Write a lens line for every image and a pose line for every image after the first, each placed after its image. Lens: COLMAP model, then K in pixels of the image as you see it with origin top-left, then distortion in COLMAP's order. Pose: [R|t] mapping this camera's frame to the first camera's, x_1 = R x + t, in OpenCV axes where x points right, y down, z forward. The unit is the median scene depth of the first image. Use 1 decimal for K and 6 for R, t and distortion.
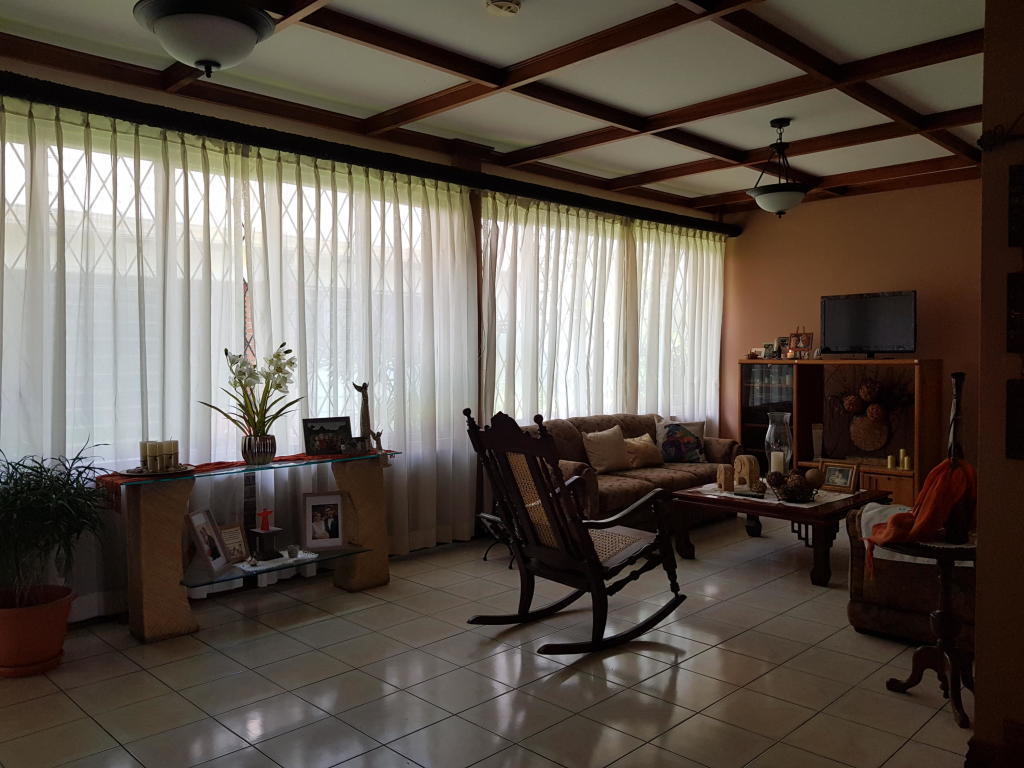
lens RADIAL K [[800.4, 0, 513.1], [0, 800.4, 384.2], [0, 0, 1]] dist [0.008896, 0.001785]
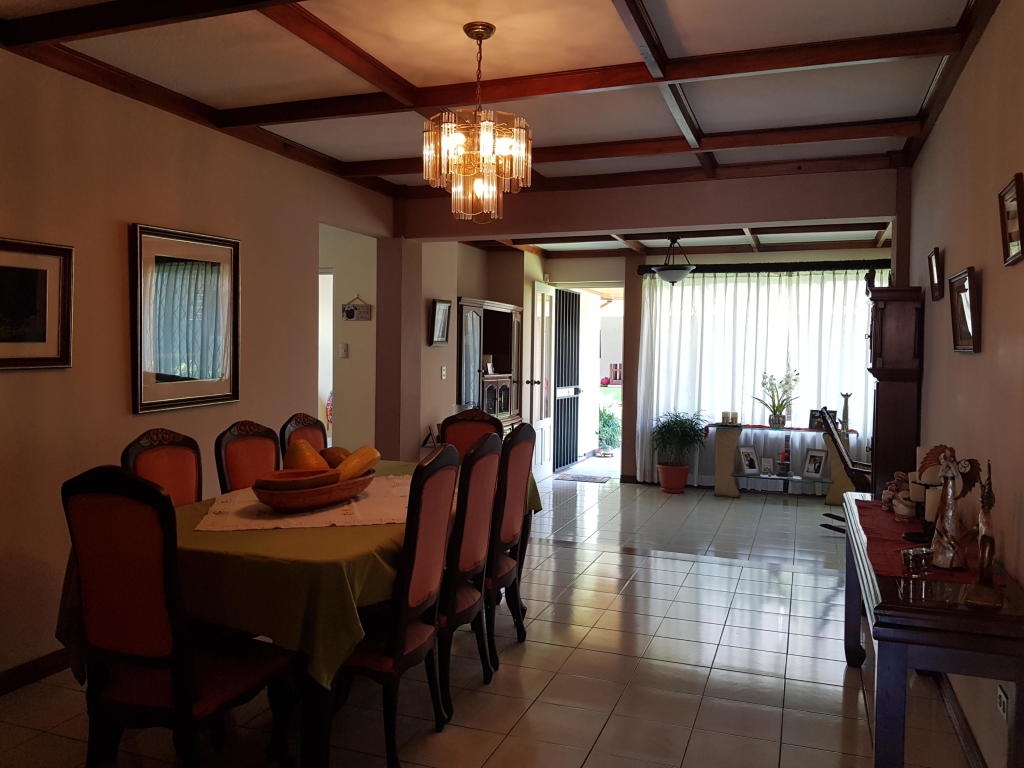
lens RADIAL K [[800.4, 0, 511.8], [0, 800.4, 383.2], [0, 0, 1]] dist [0.008896, 0.001785]
pose [[0.414120, 0.033644, -0.909600, 1.262536], [-0.051972, 0.998560, 0.013273, -0.008622], [0.908737, 0.041777, 0.415273, -0.476946]]
